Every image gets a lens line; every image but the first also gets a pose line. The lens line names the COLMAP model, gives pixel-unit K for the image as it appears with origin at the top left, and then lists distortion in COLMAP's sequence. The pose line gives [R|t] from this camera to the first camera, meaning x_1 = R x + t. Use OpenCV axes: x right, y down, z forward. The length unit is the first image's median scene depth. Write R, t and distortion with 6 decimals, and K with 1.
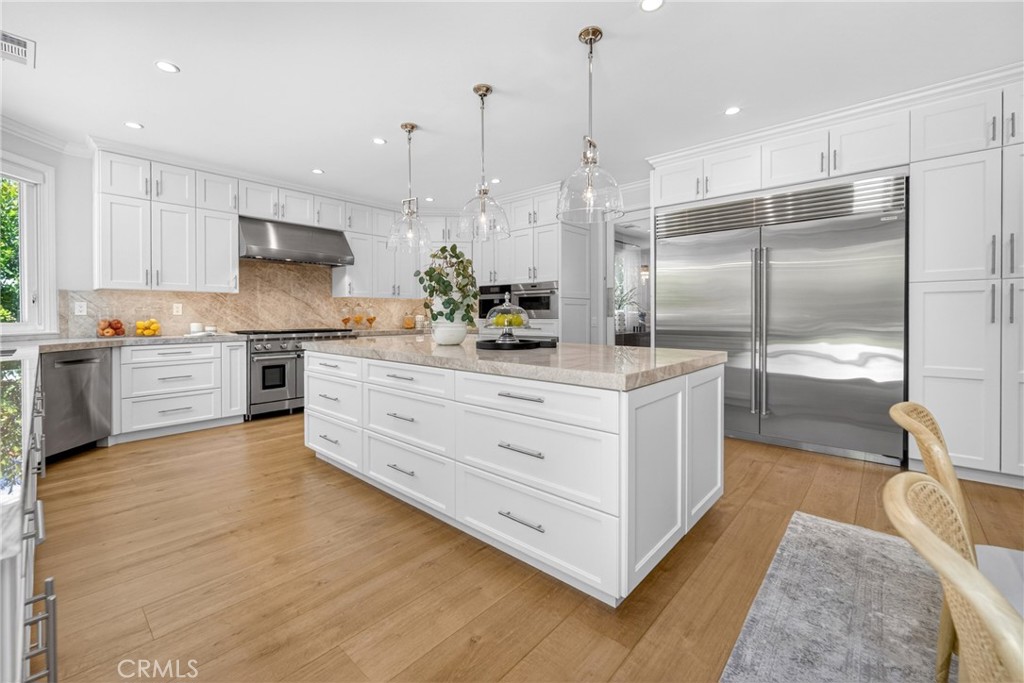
lens RADIAL K [[422.1, 0, 507.6], [0, 422.1, 318.0], [0, 0, 1]] dist [-0.002345, -0.000581]
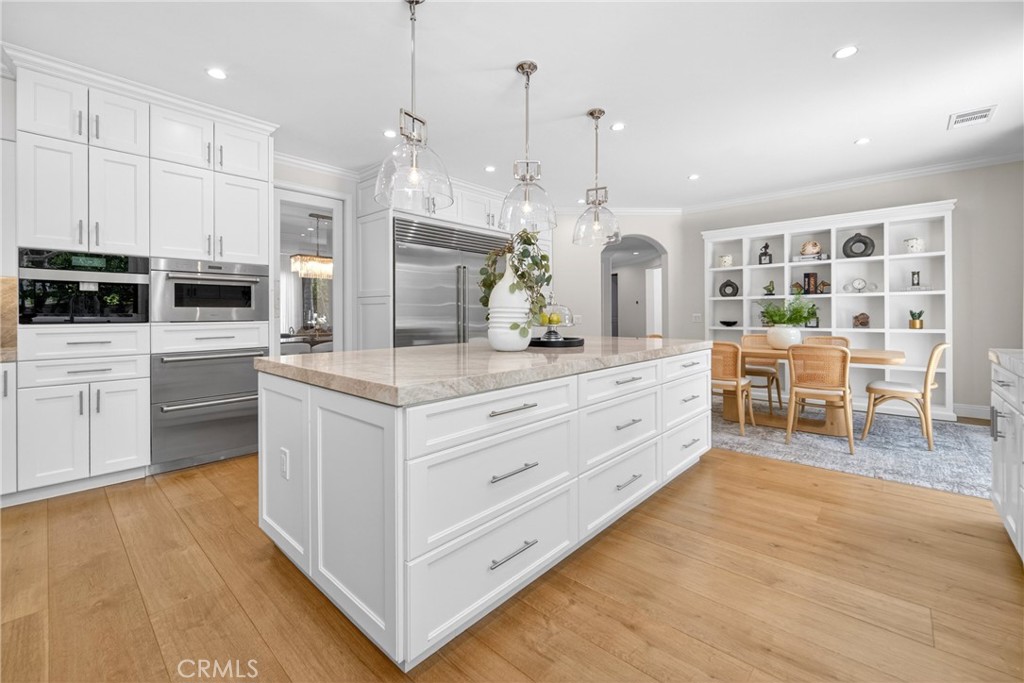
lens RADIAL K [[422.1, 0, 507.6], [0, 422.1, 318.0], [0, 0, 1]] dist [-0.002345, -0.000581]
pose [[0.014863, -0.003263, 0.999884, -0.551265], [0.010512, 0.999940, 0.003107, -0.000252], [-0.999834, 0.010465, 0.014896, 0.587302]]
